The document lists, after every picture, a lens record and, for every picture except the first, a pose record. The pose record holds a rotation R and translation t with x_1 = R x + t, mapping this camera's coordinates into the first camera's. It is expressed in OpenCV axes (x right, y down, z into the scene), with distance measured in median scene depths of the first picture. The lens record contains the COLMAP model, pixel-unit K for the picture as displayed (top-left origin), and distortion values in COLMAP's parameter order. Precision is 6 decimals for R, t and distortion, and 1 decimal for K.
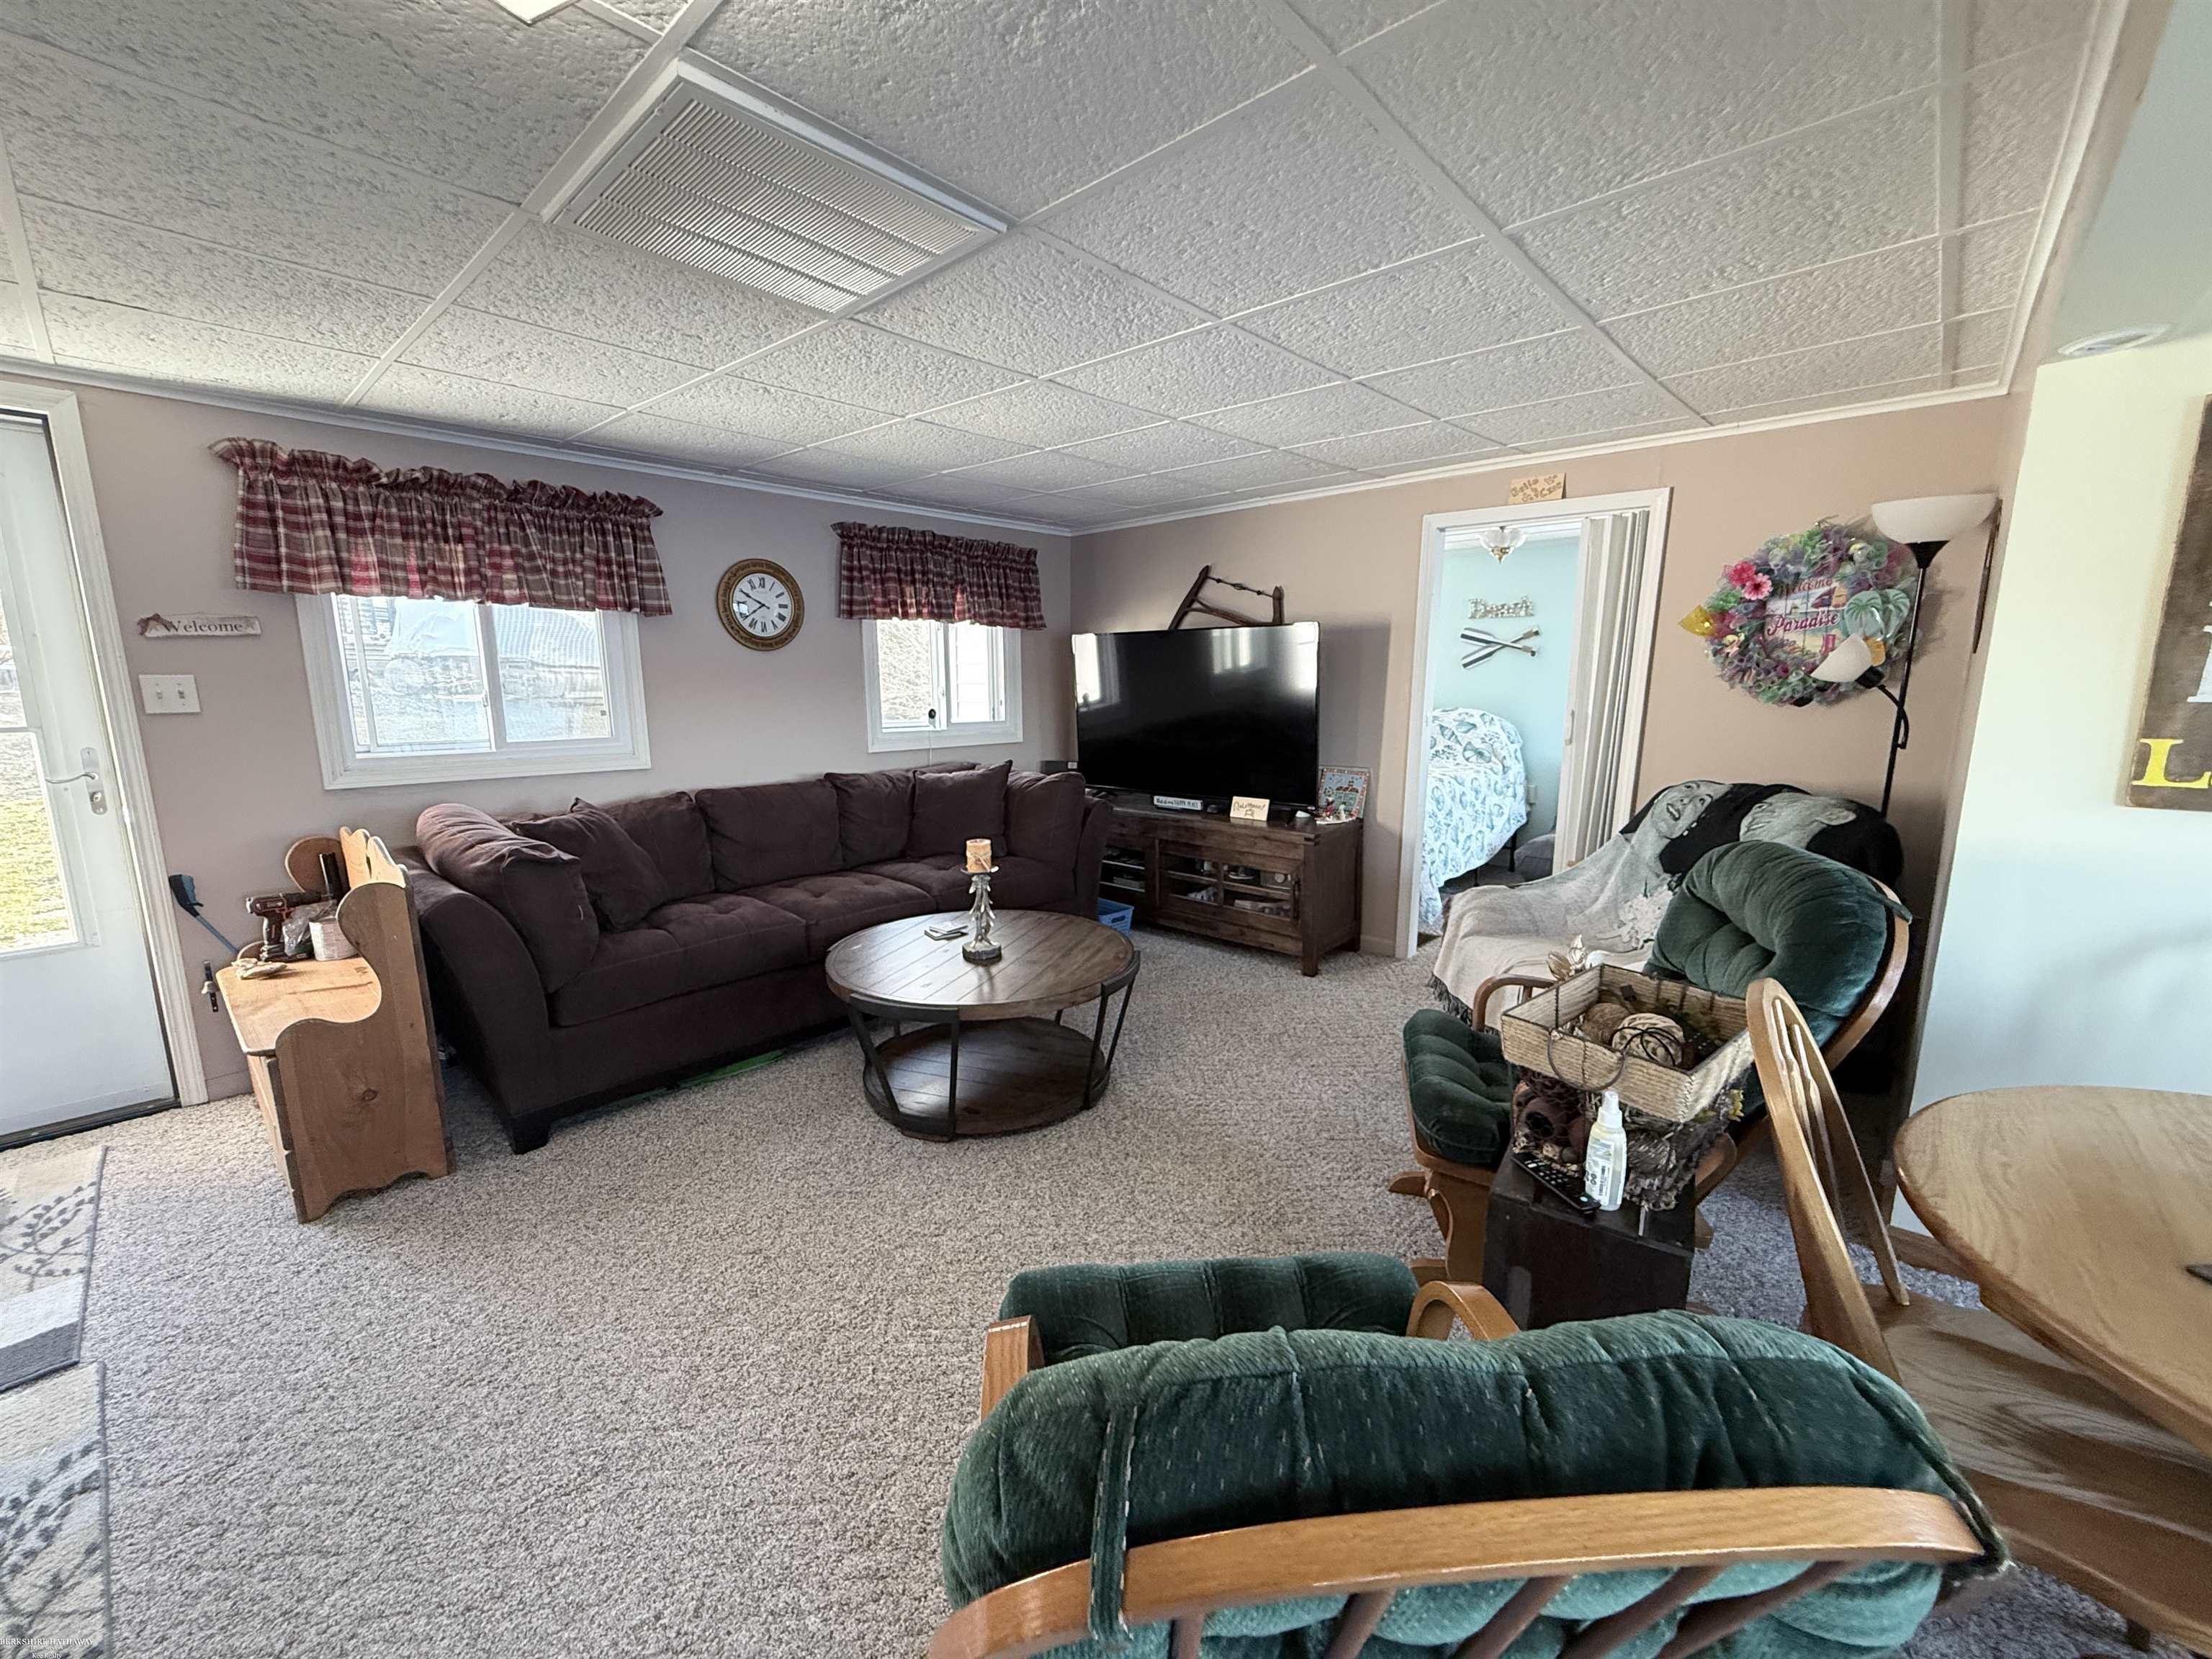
lens RADIAL K [[879.8, 0, 1109.7], [0, 879.8, 836.2], [0, 0, 1]] dist [-0.000250, 0.000045]
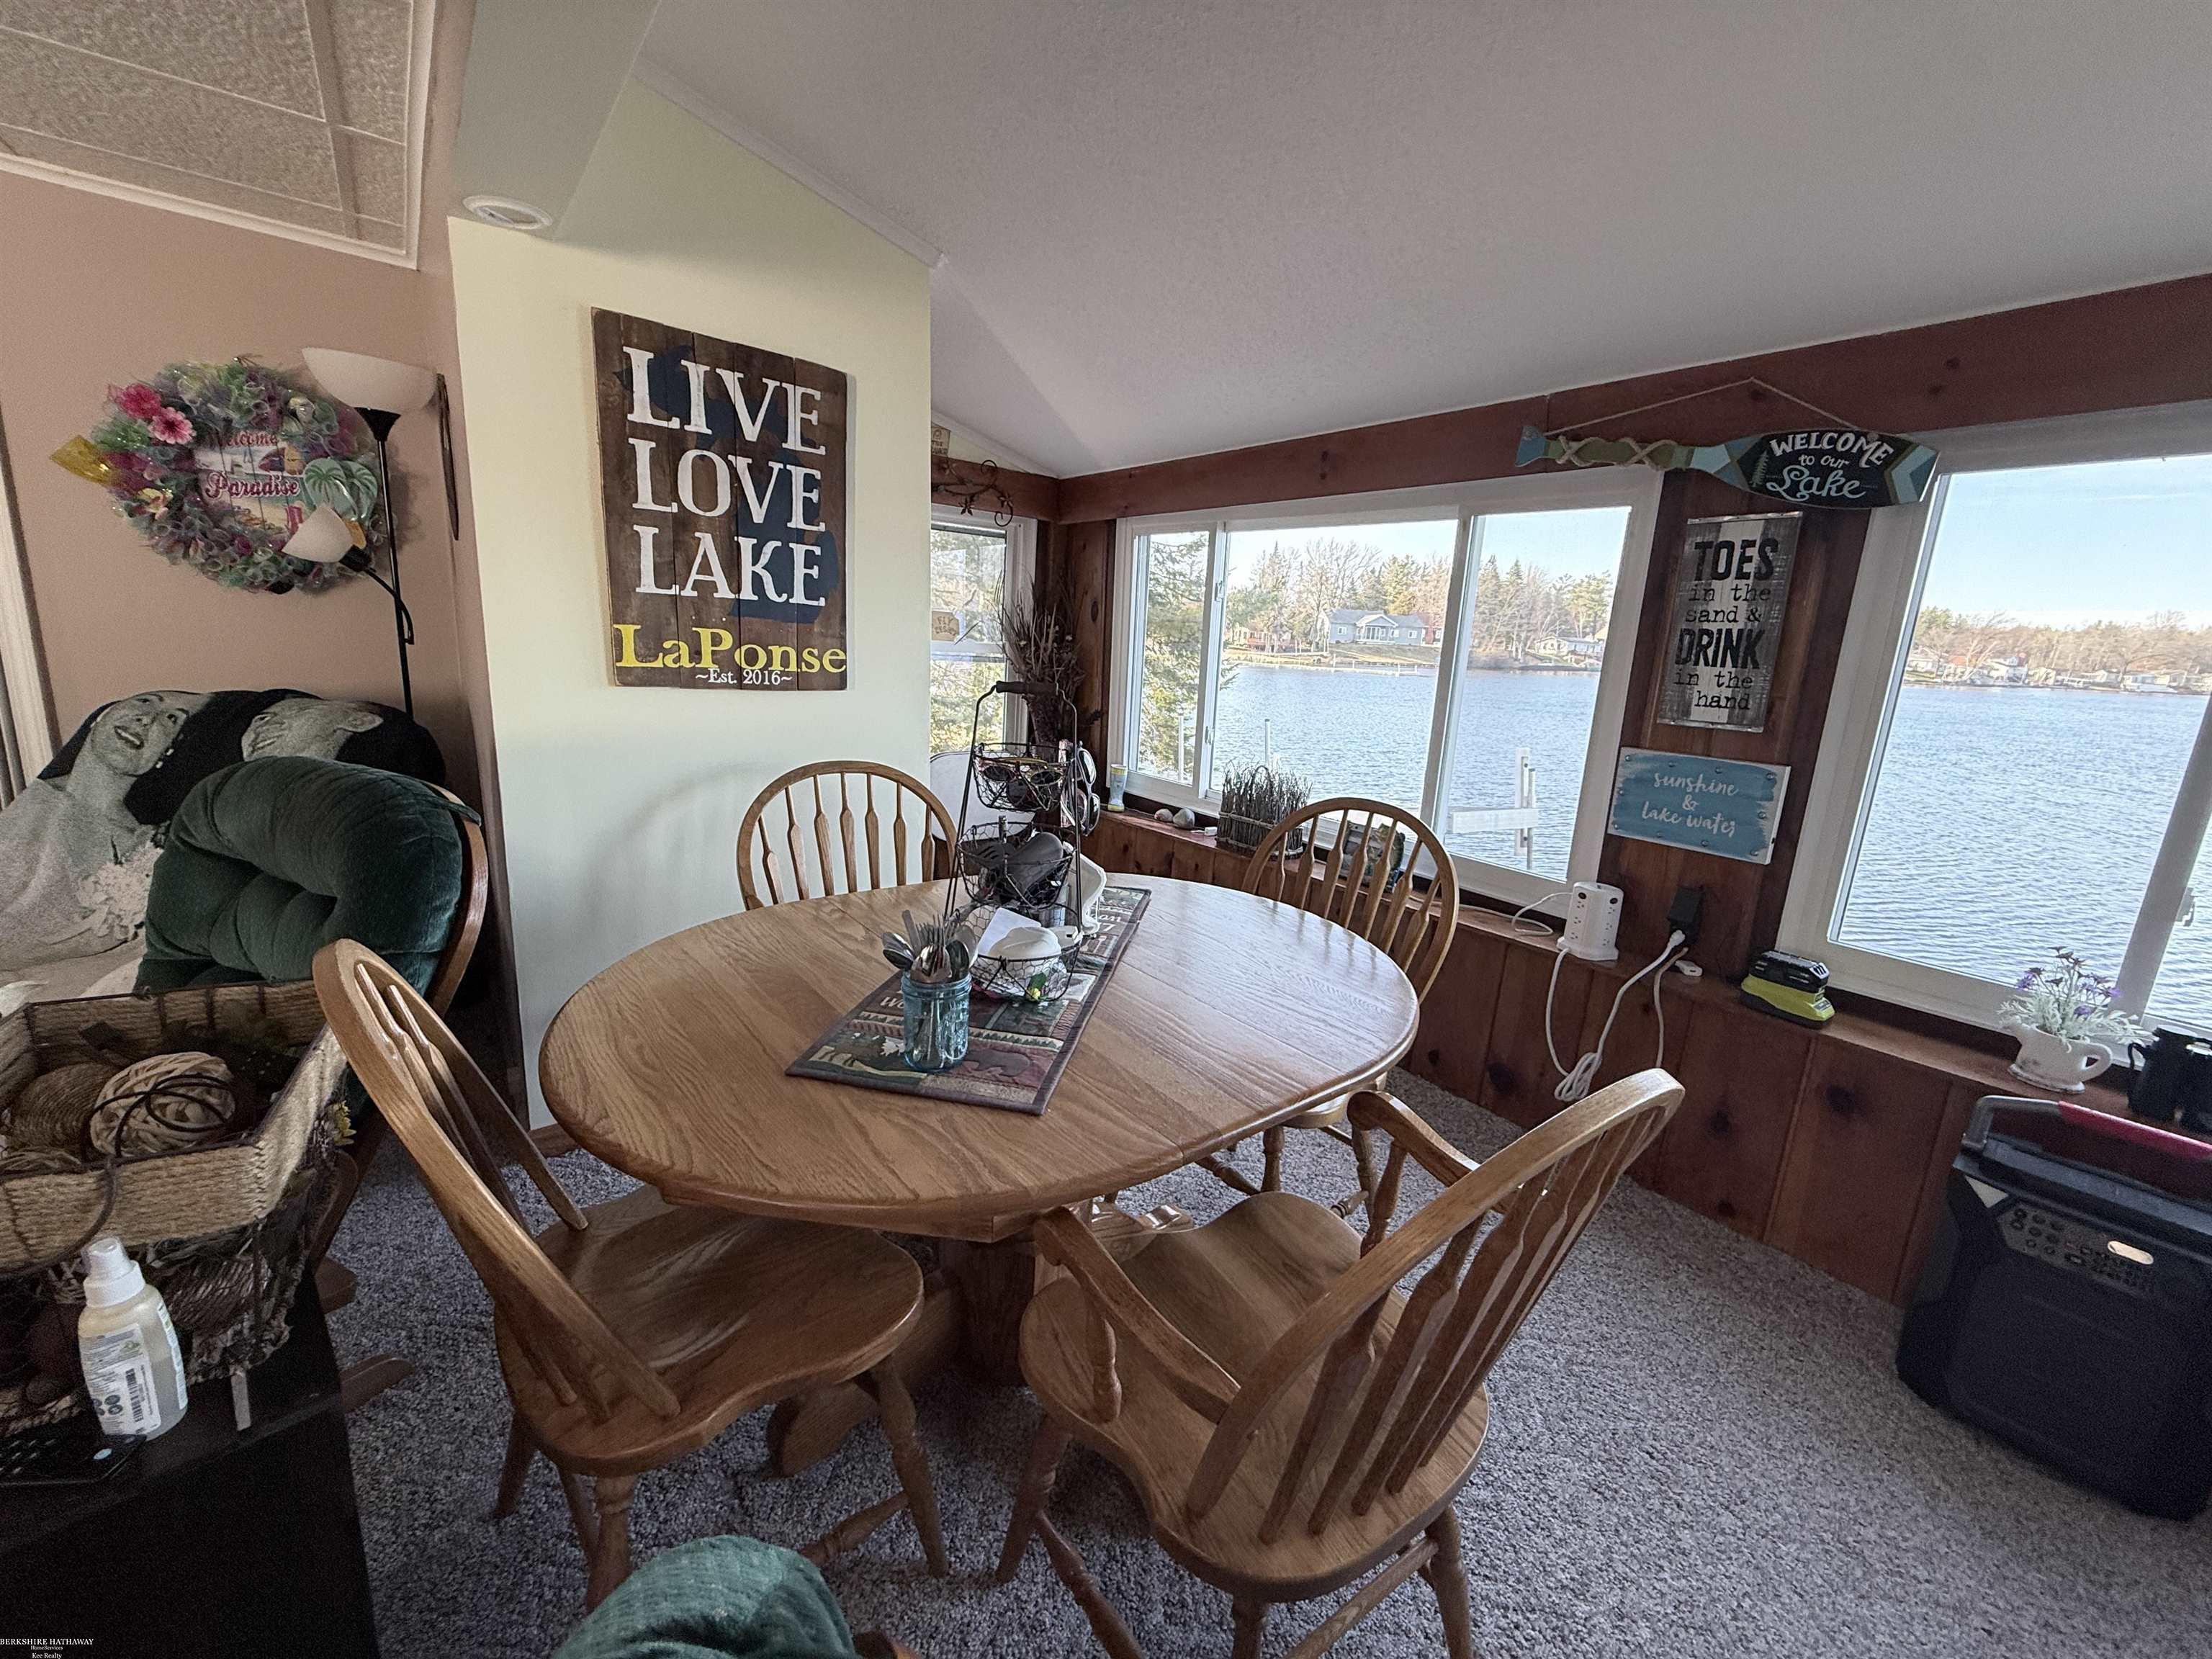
lens RADIAL K [[879.8, 0, 1104.3], [0, 879.8, 829.6], [0, 0, 1]] dist [-0.000250, 0.000045]
pose [[0.171181, -0.200412, 0.964641, 0.096966], [0.117188, 0.976284, 0.182036, 0.009105], [-0.978245, 0.081884, 0.190607, 0.130510]]
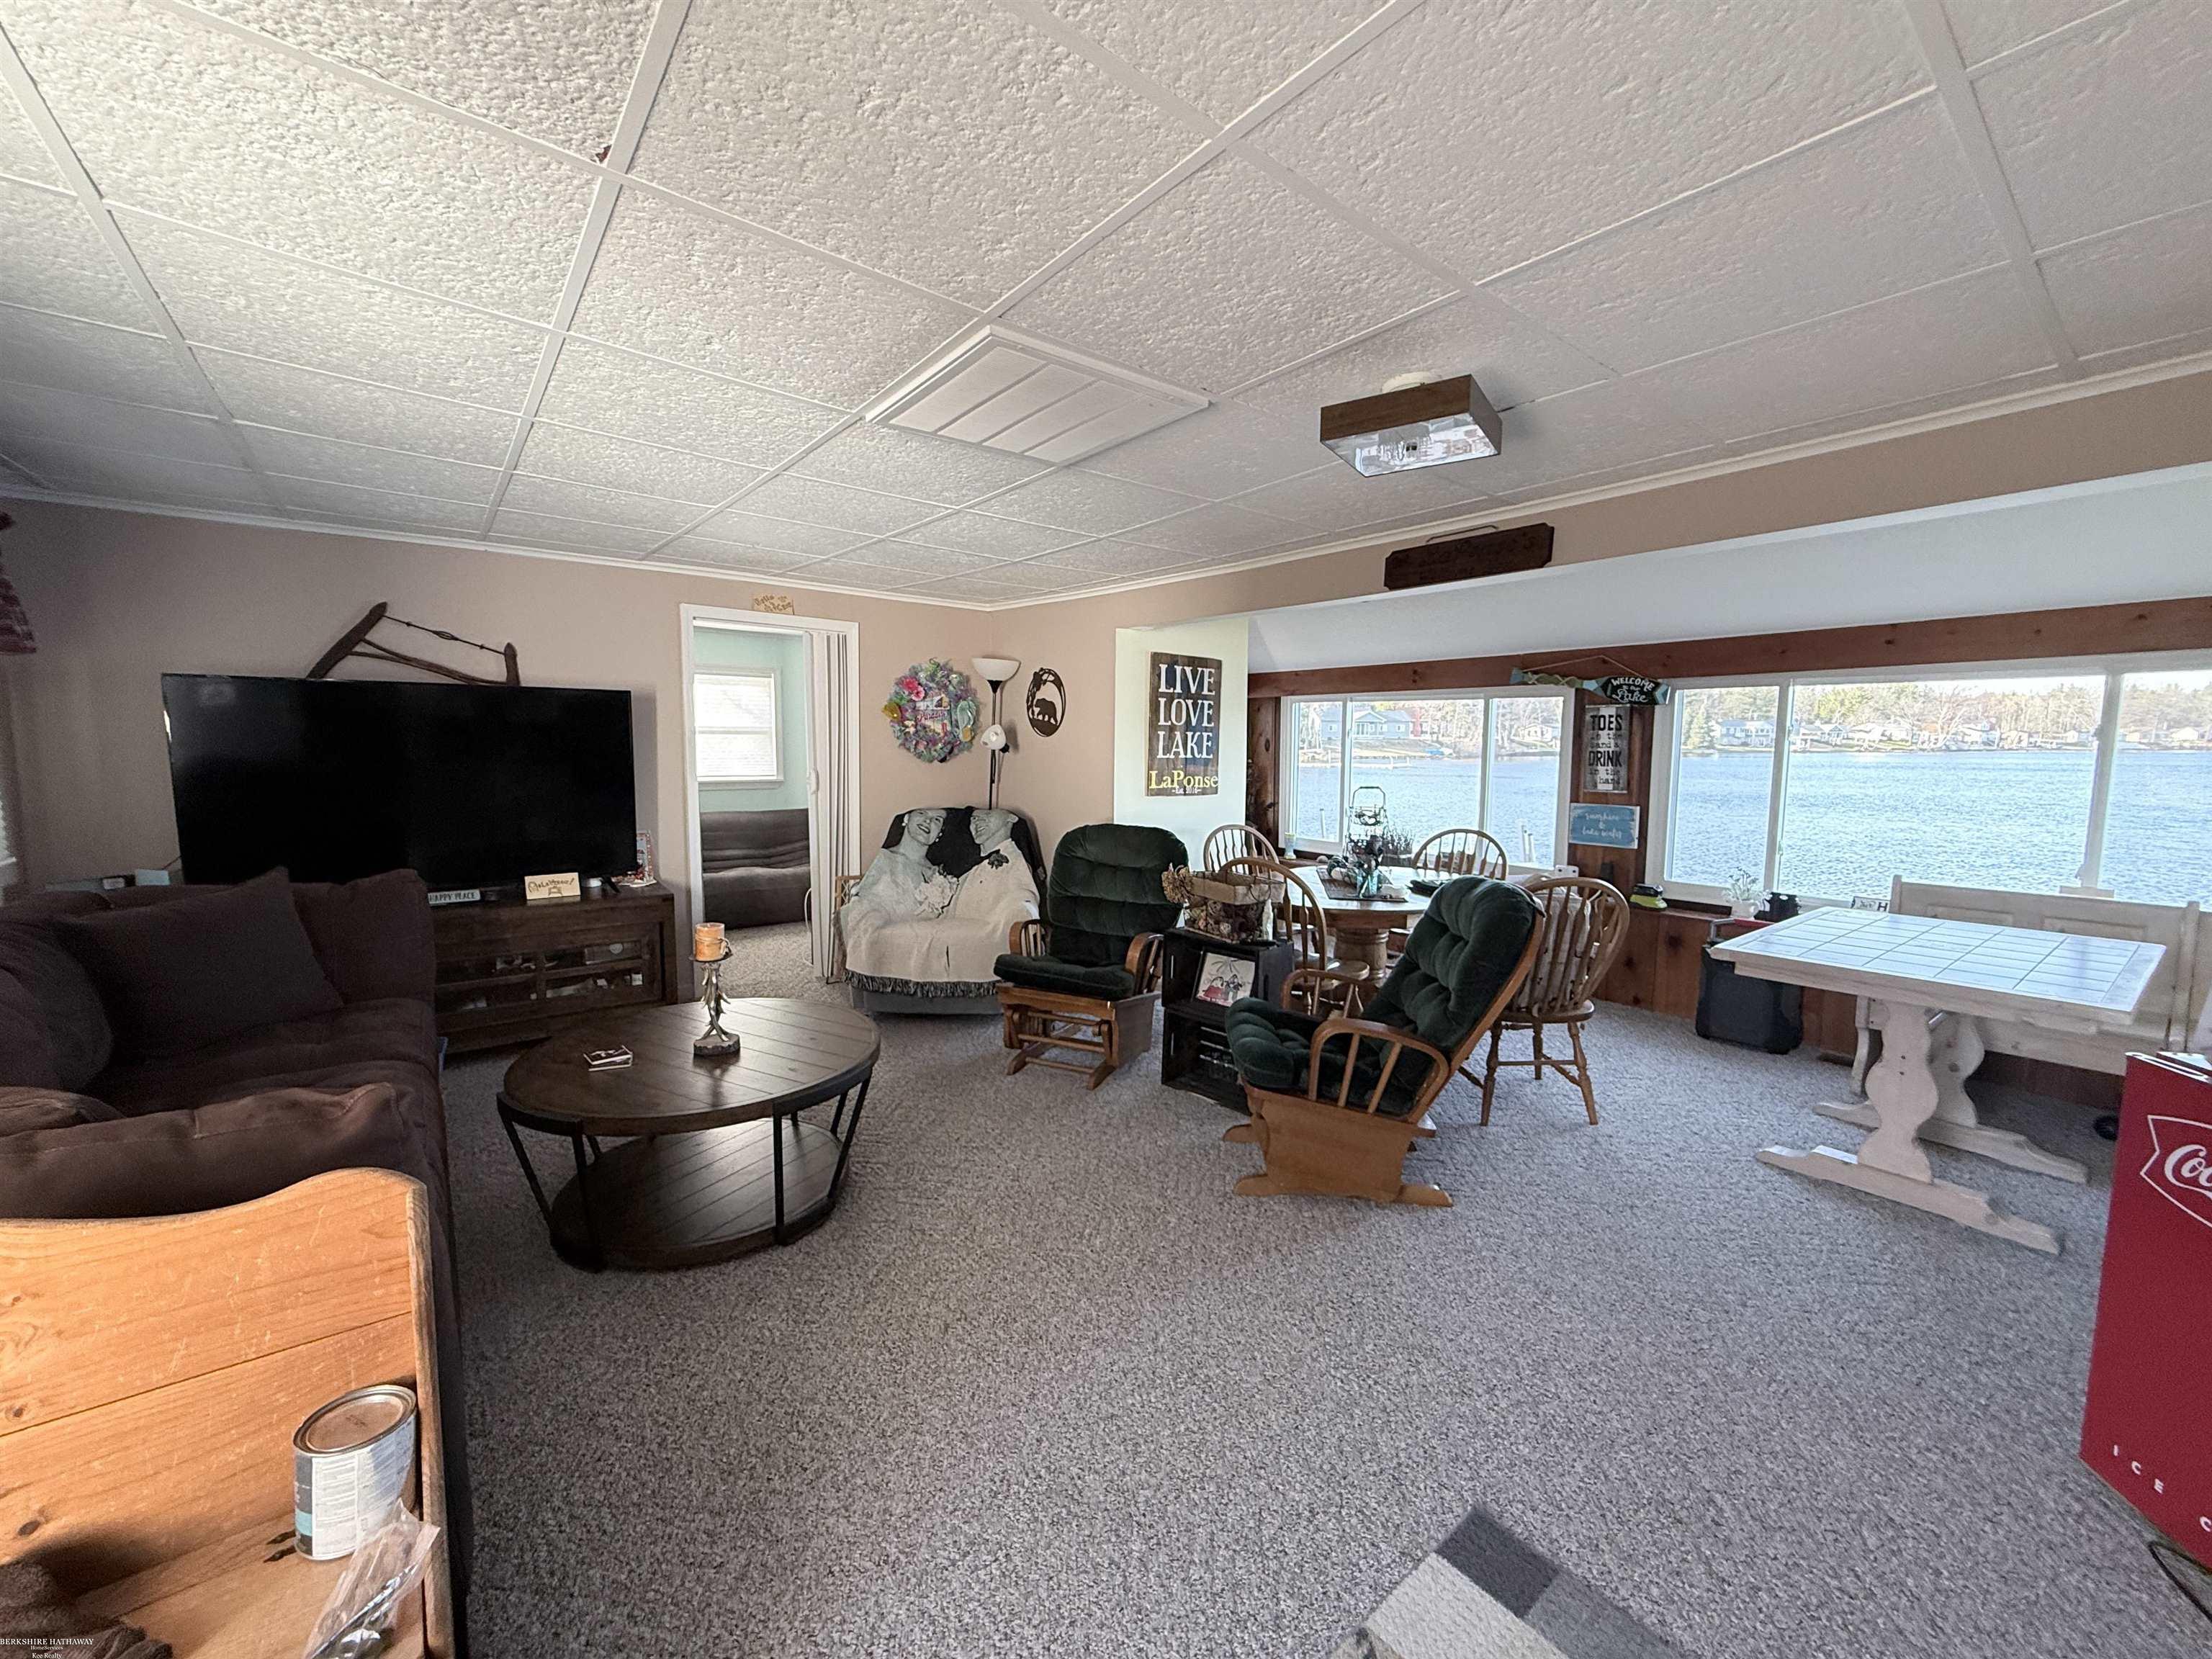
lens RADIAL K [[879.8, 0, 1105.4], [0, 879.8, 833.3], [0, 0, 1]] dist [-0.000250, 0.000045]
pose [[0.162267, -0.096690, 0.981998, -1.041480], [0.163879, 0.984007, 0.069808, -0.090532], [-0.973043, 0.149602, 0.175517, 0.458081]]
